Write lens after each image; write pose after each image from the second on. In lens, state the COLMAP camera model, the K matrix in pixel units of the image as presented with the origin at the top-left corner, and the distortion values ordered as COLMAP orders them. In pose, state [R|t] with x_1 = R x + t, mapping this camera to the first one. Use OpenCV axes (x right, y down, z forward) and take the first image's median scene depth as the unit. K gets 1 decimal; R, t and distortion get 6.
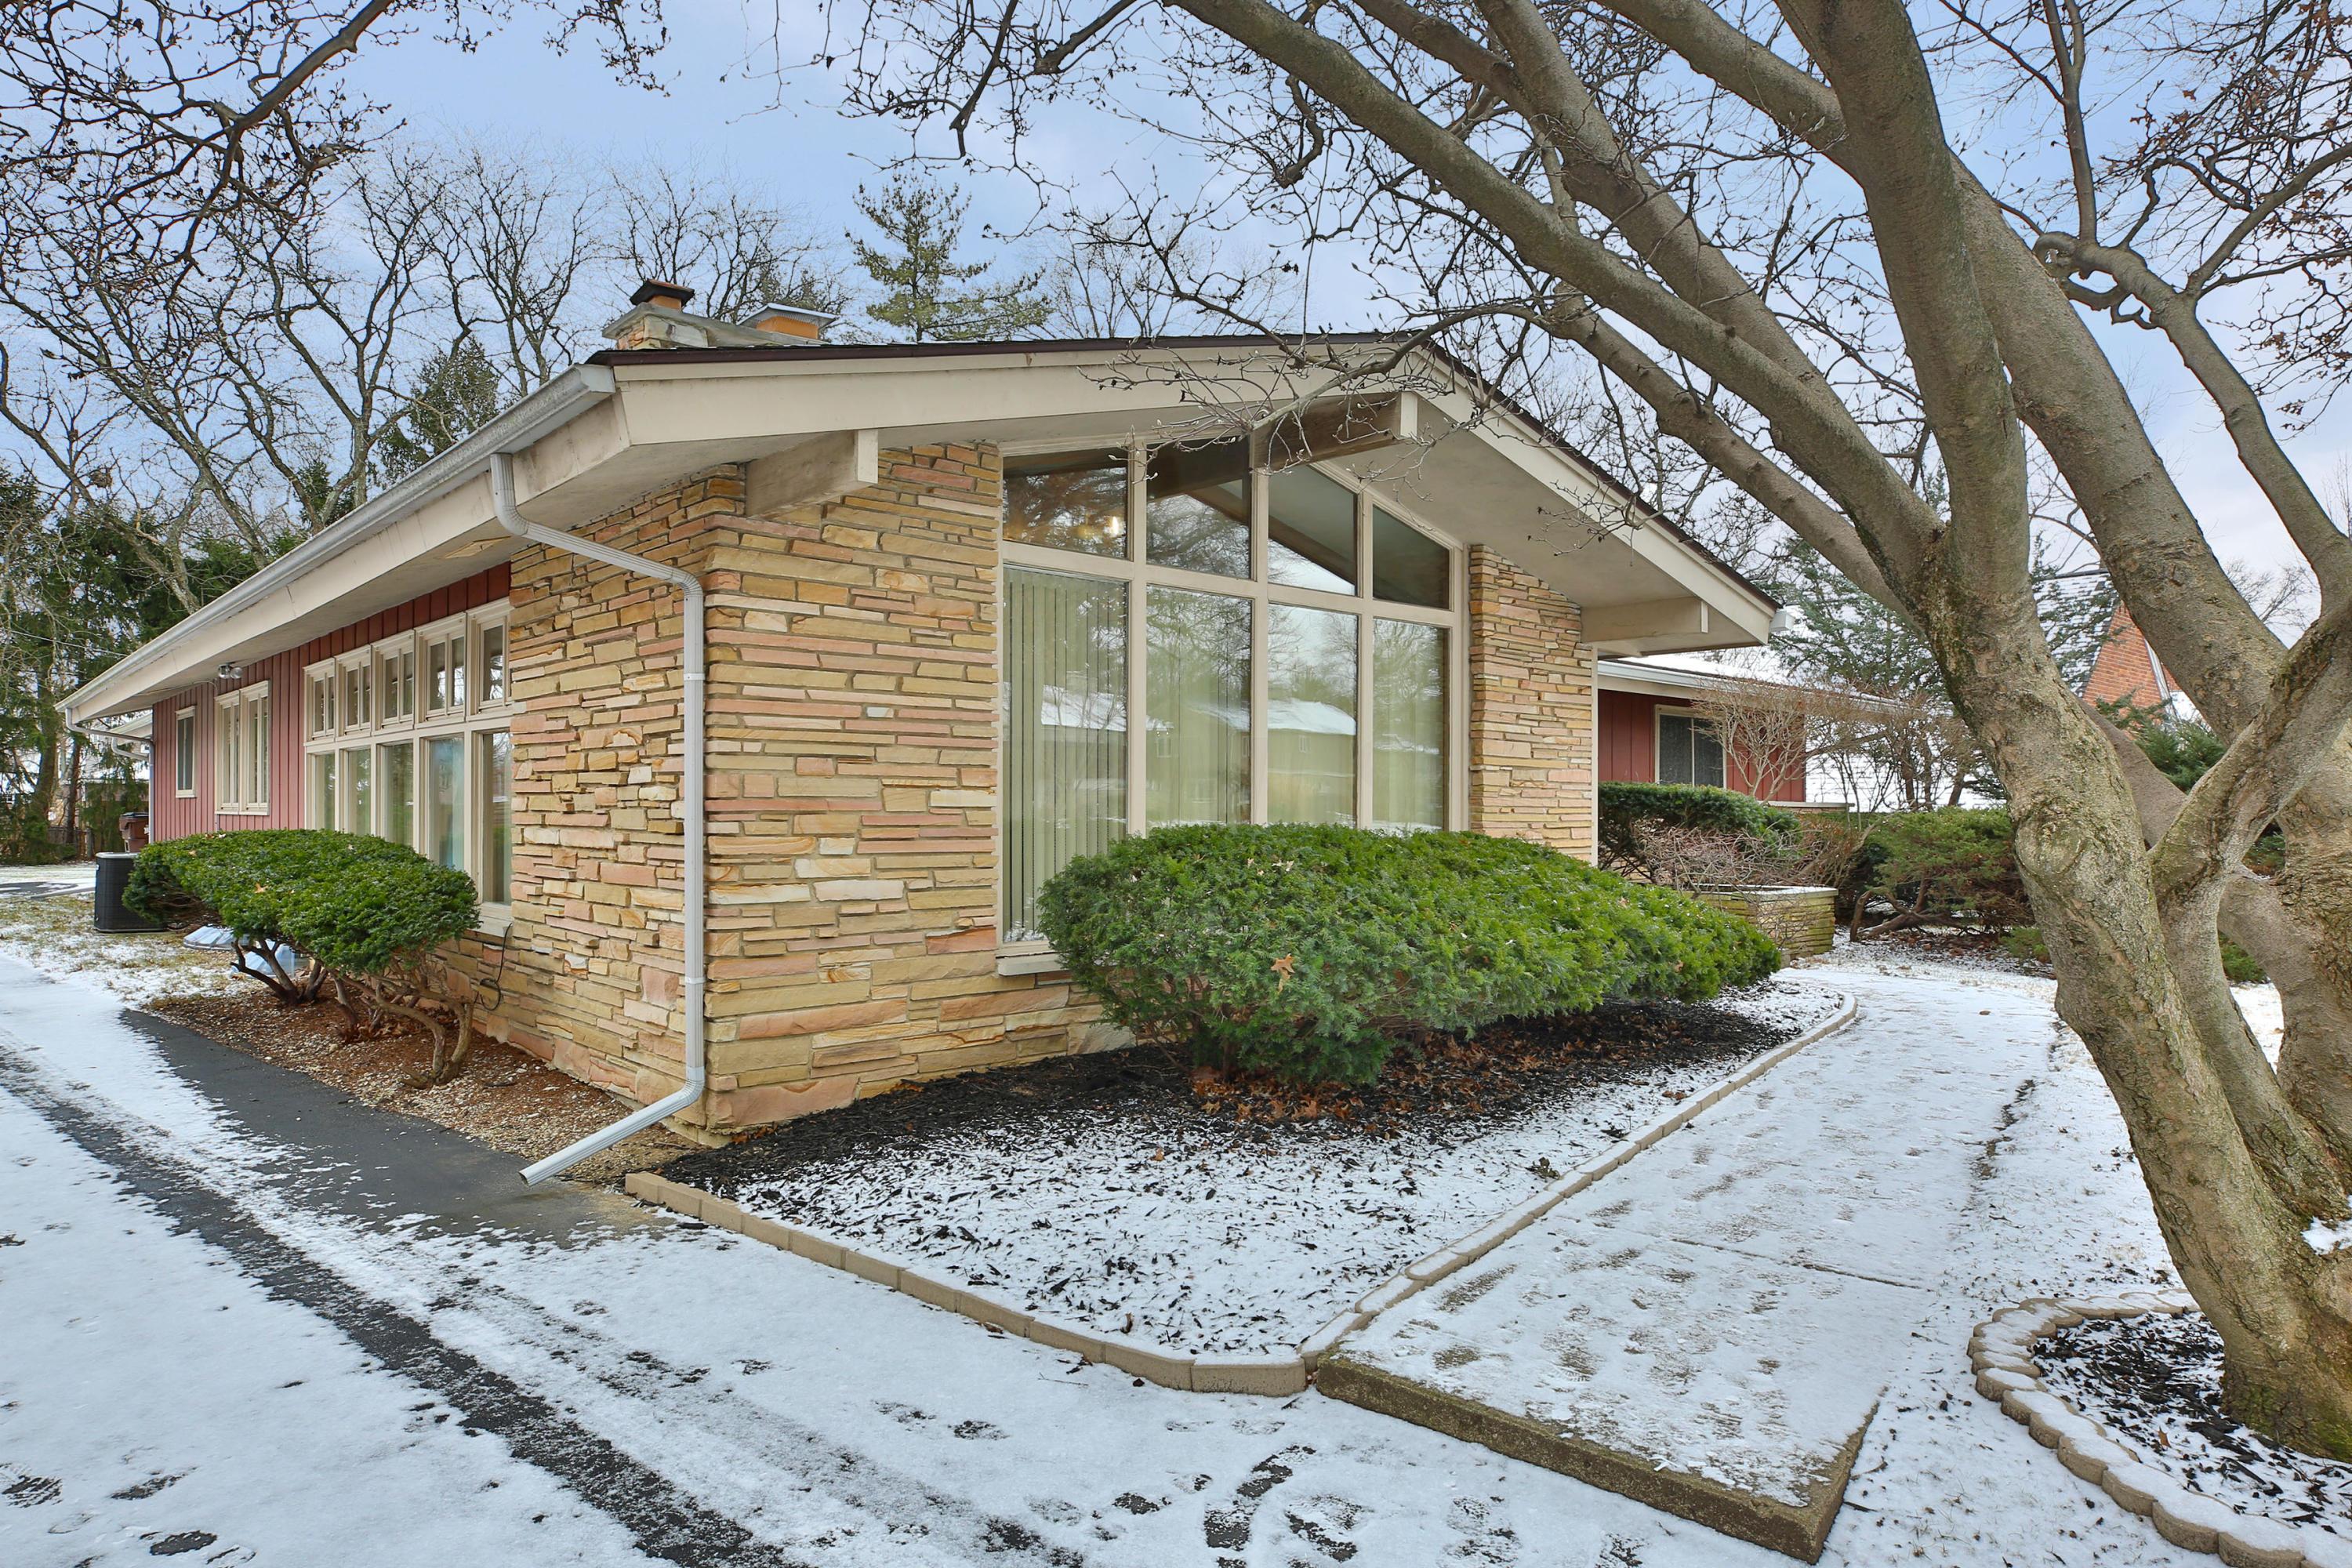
lens RADIAL K [[1386.9, 0, 1096.6], [0, 1386.9, 786.1], [0, 0, 1]] dist [-0.000393, -0.000063]
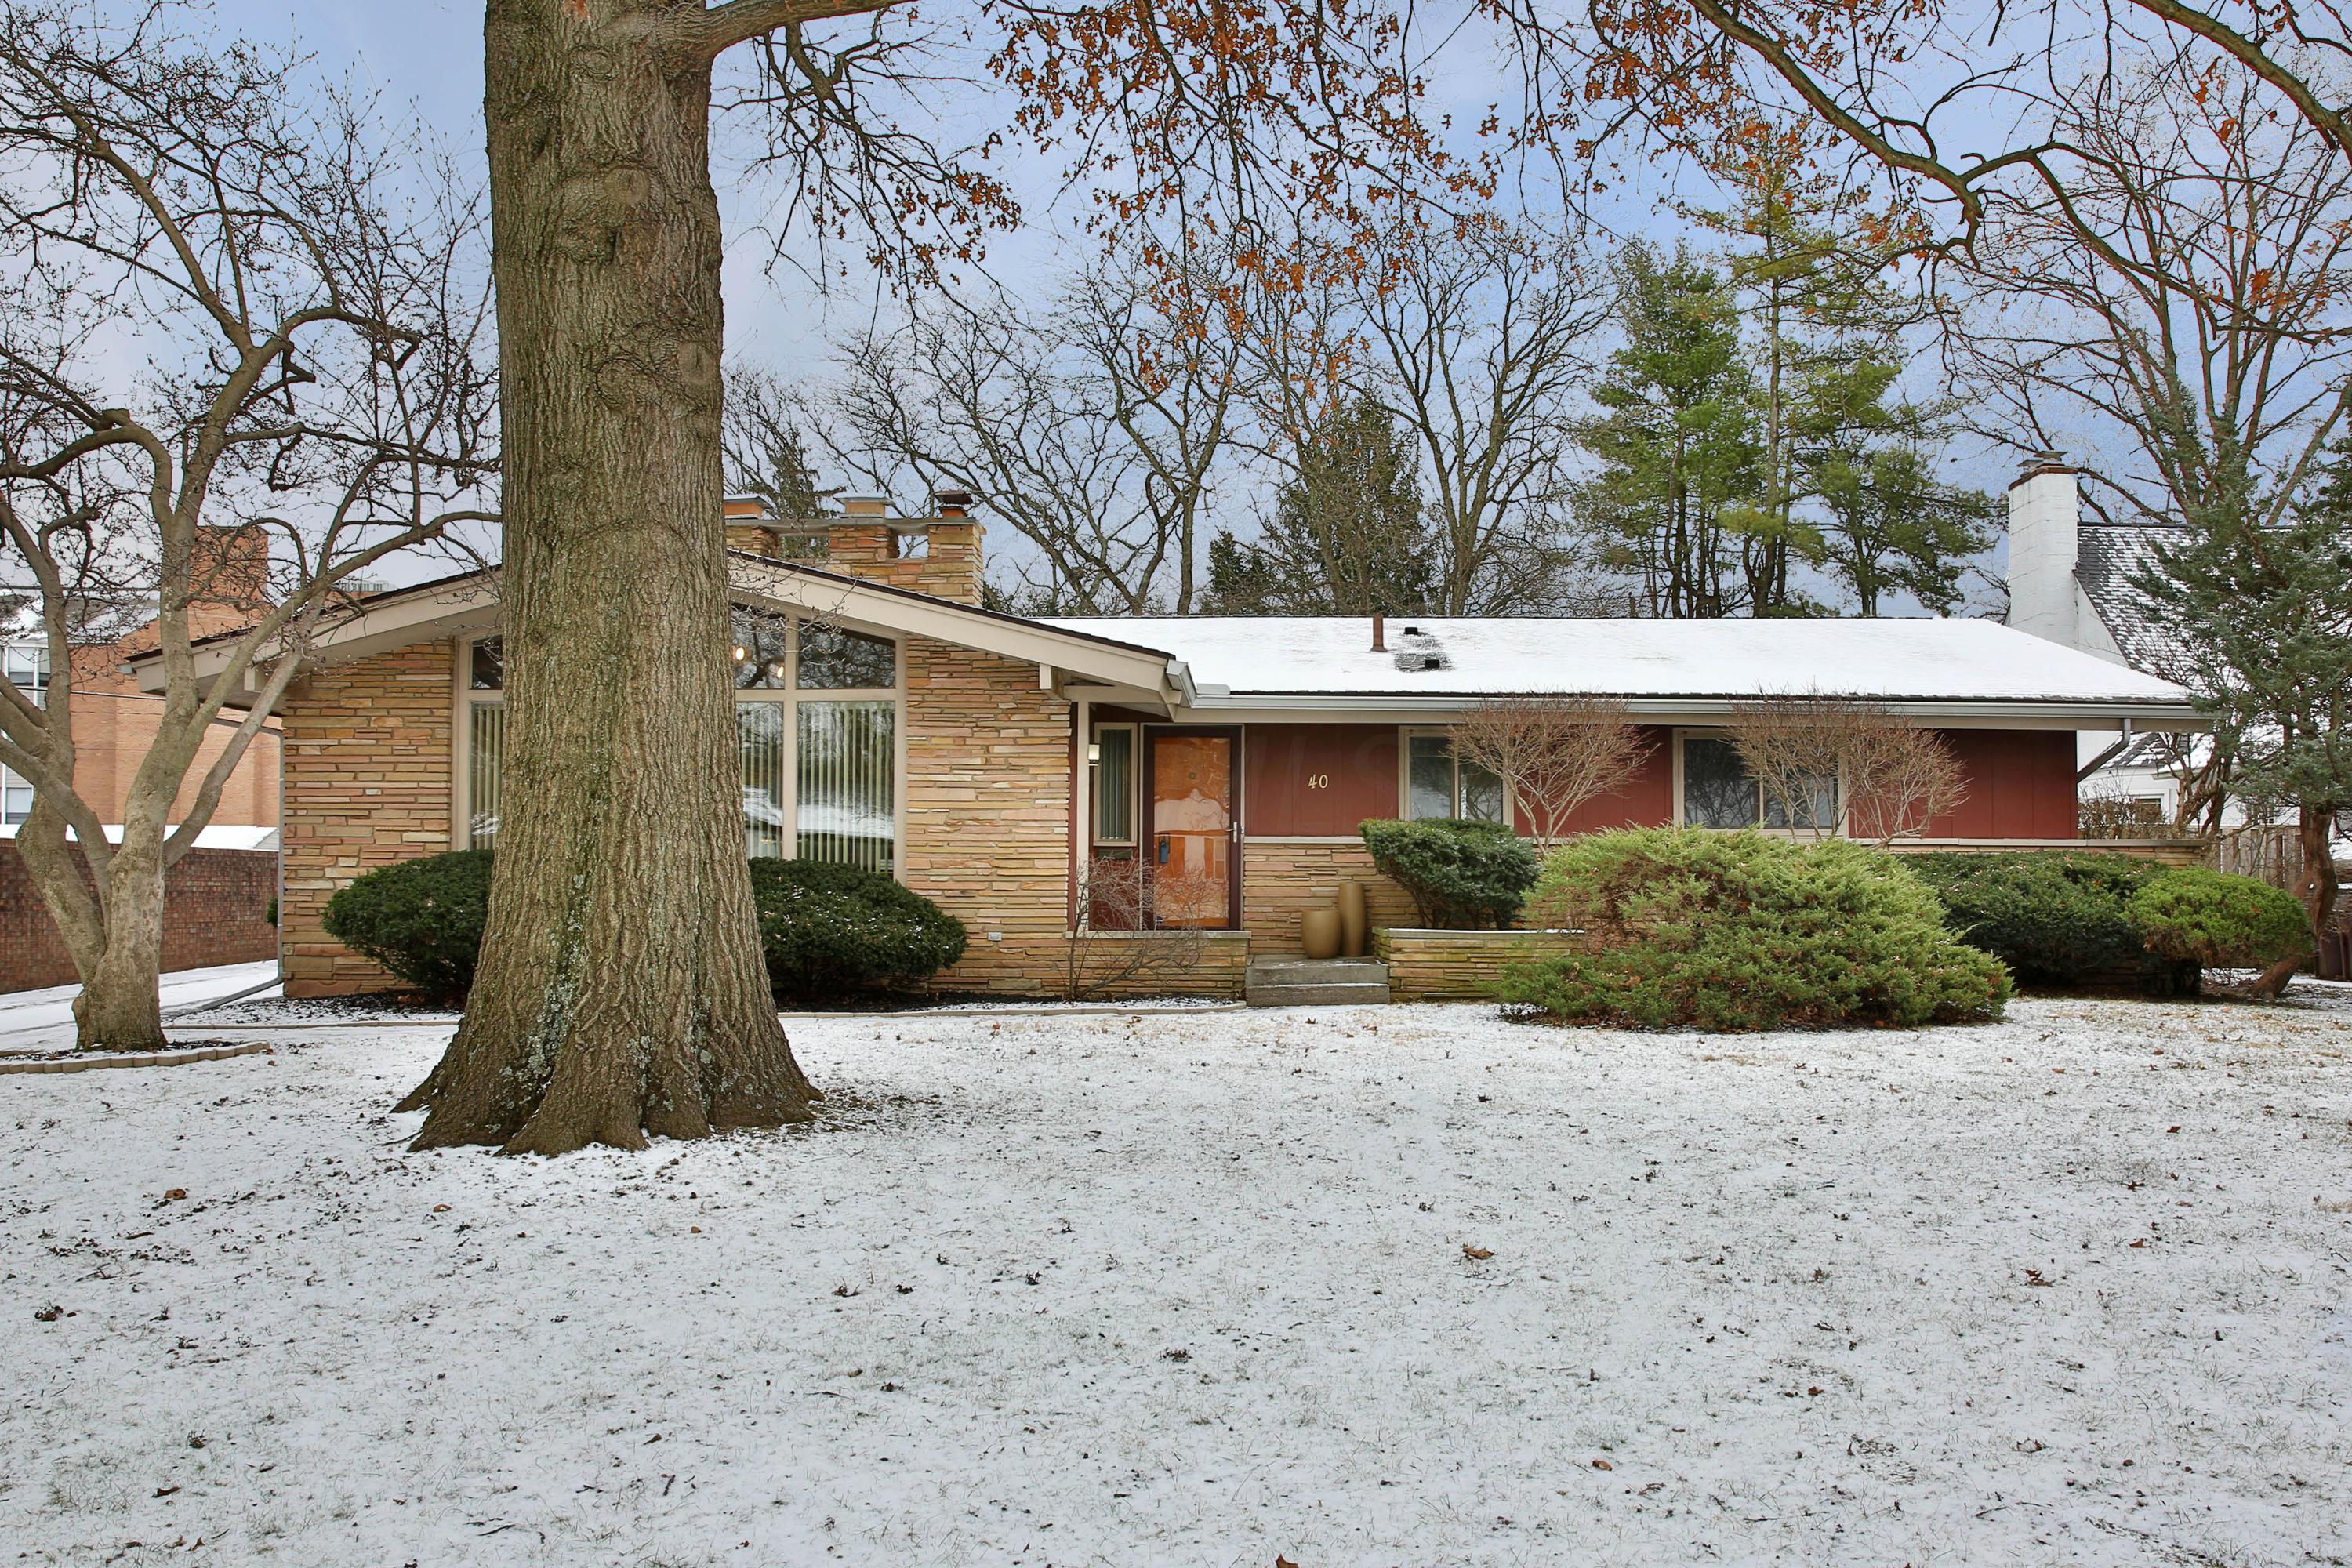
lens RADIAL K [[1822.8, 0, 1177.5], [0, 1822.8, 828.6], [0, 0, 1]] dist [-0.070278, -0.000804]
pose [[0.741495, -0.022718, -0.670574, 1.493626], [0.010014, 0.999690, -0.022794, 0.041432], [0.670883, 0.010187, 0.741493, -0.057374]]
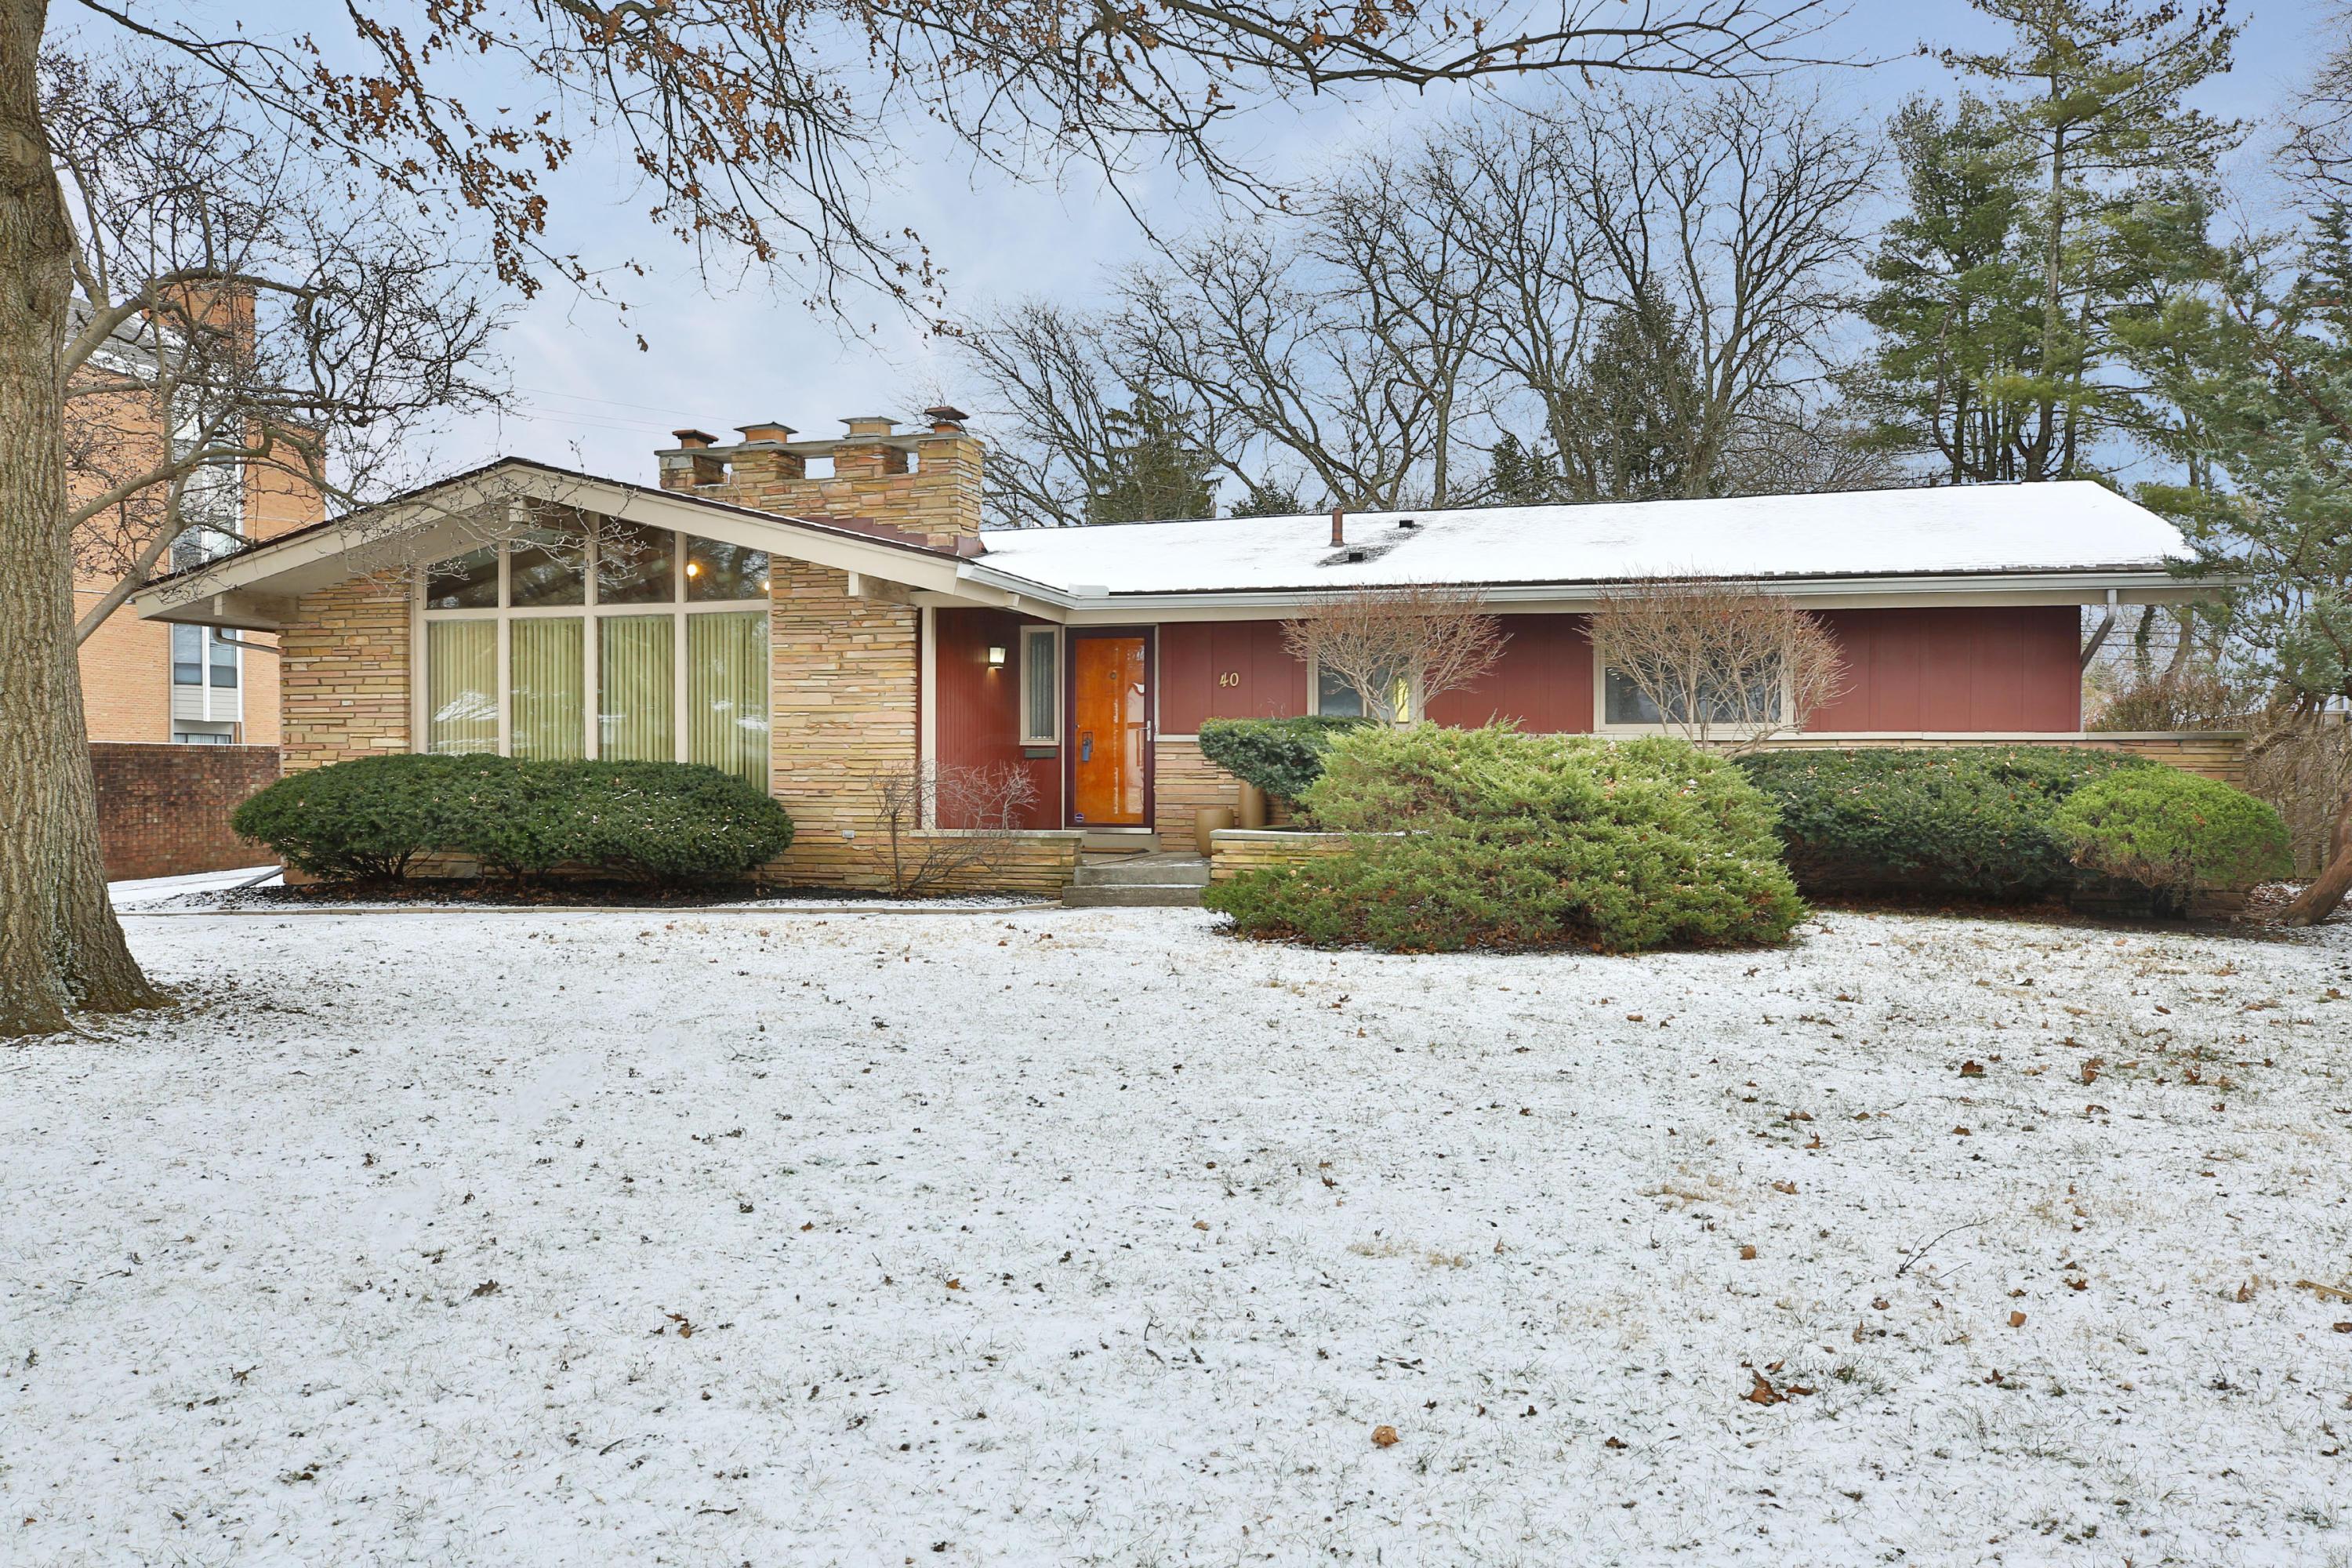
lens RADIAL K [[1649.6, 0, 1132.7], [0, 1649.6, 777.0], [0, 0, 1]] dist [-0.000863, 0.002673]
pose [[0.538668, 0.000357, -0.842518, 1.715409], [0.013565, 0.999867, 0.009096, 0.035457], [0.842409, -0.016329, 0.538591, 0.415673]]
